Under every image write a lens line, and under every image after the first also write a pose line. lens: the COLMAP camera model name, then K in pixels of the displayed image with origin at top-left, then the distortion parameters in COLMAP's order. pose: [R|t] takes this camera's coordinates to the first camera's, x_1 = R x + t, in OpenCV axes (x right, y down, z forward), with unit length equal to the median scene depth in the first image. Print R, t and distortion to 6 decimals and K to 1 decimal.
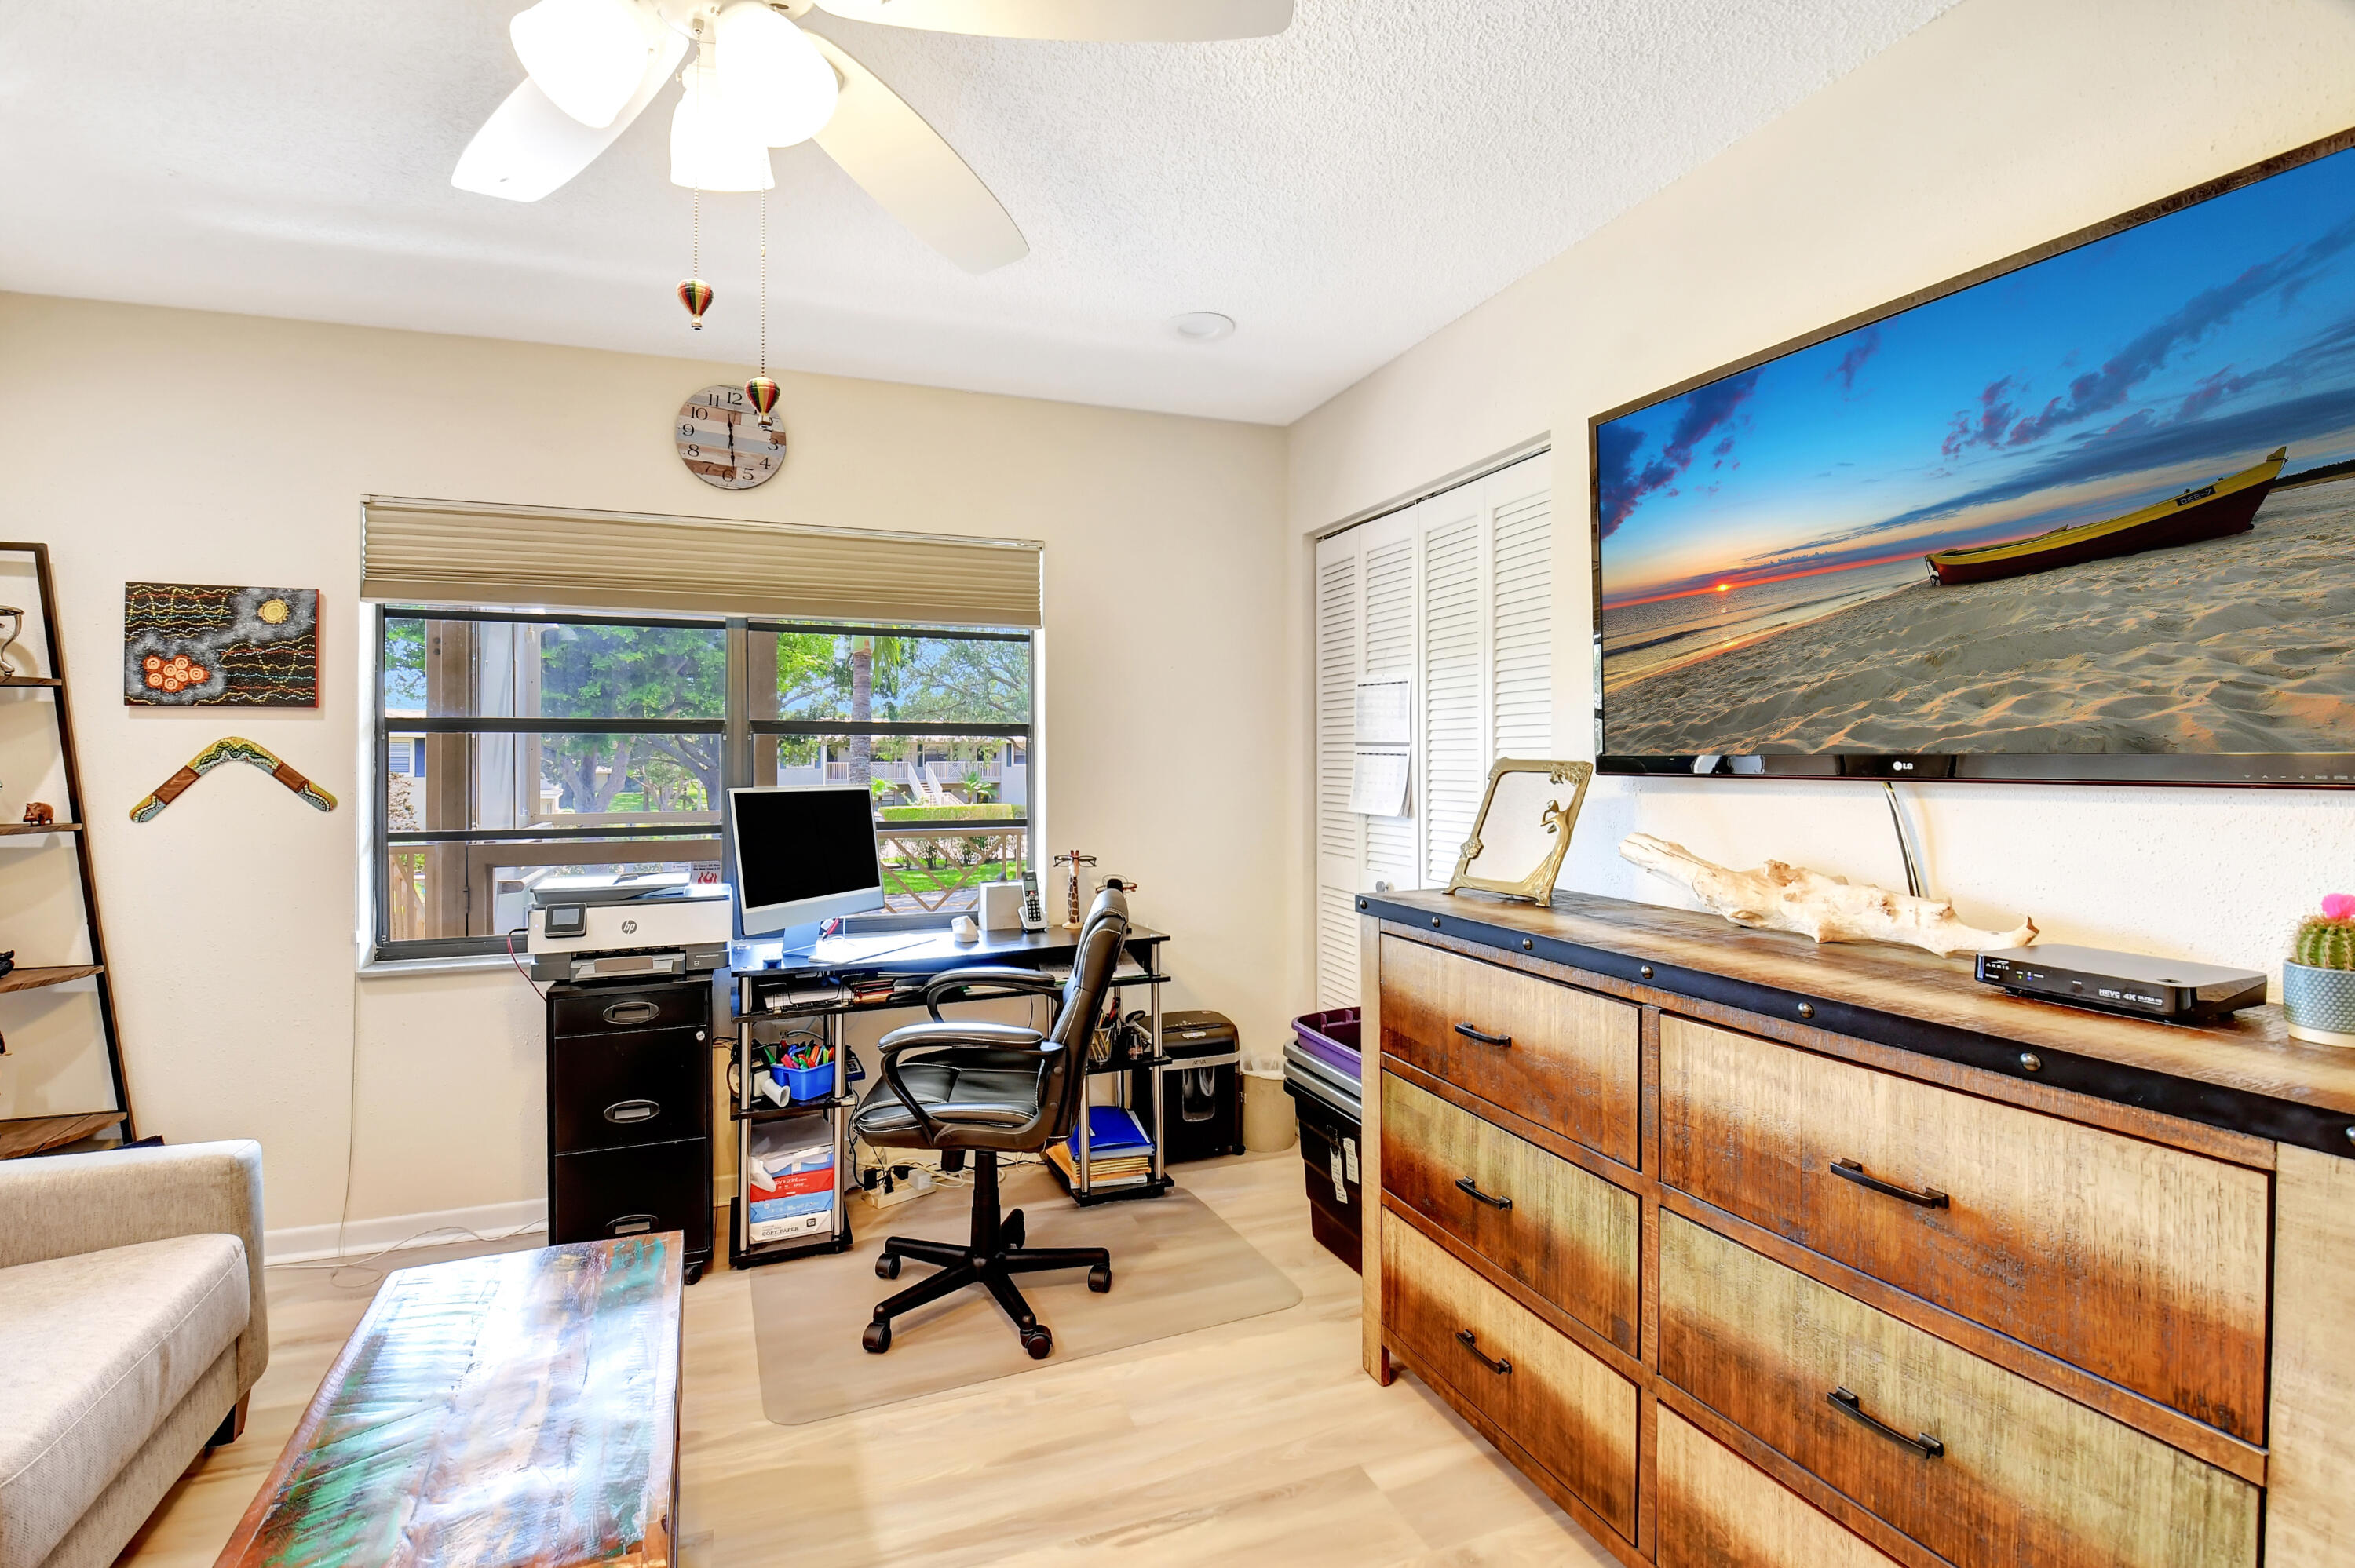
lens RADIAL K [[1067.5, 0, 1150.6], [0, 1067.5, 762.7], [0, 0, 1]] dist [0.000936, -0.014085]
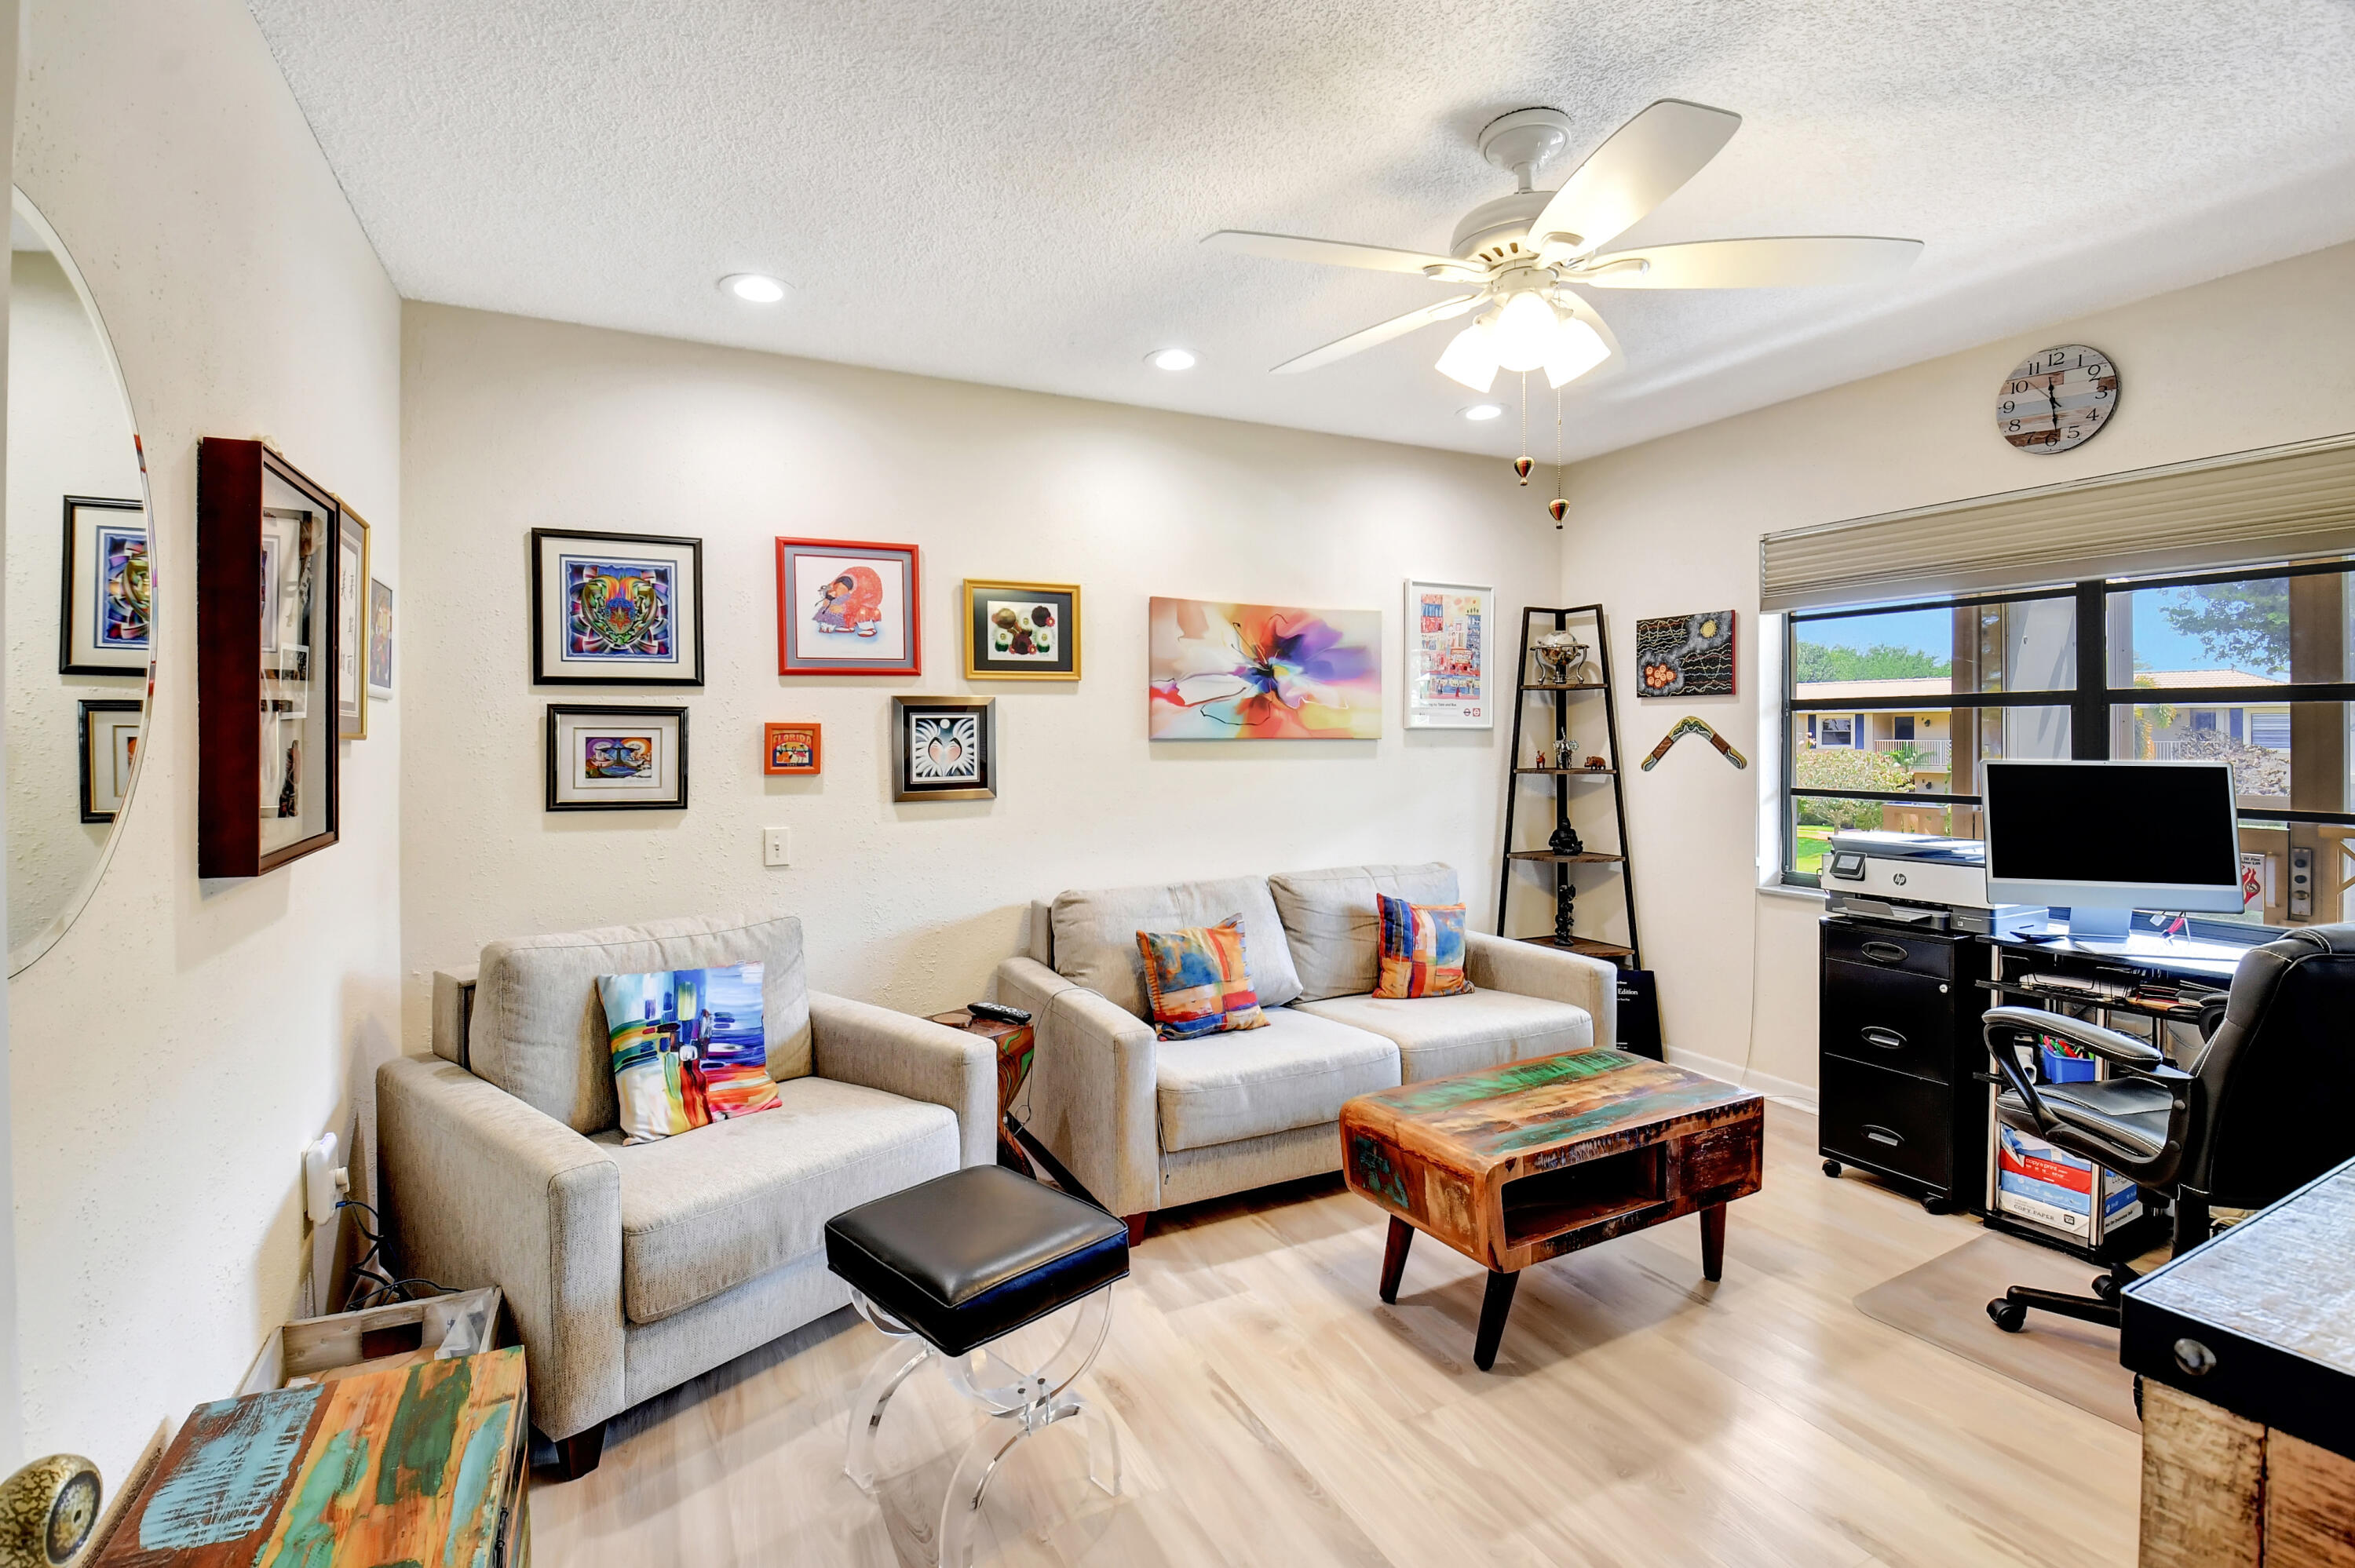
lens RADIAL K [[1067.5, 0, 1150.6], [0, 1067.5, 762.7], [0, 0, 1]] dist [0.000936, -0.014085]
pose [[0.094139, 0.030072, -0.995105, 0.556600], [-0.003193, 0.999548, 0.029904, -0.001216], [0.995554, 0.000362, 0.094193, 0.102138]]
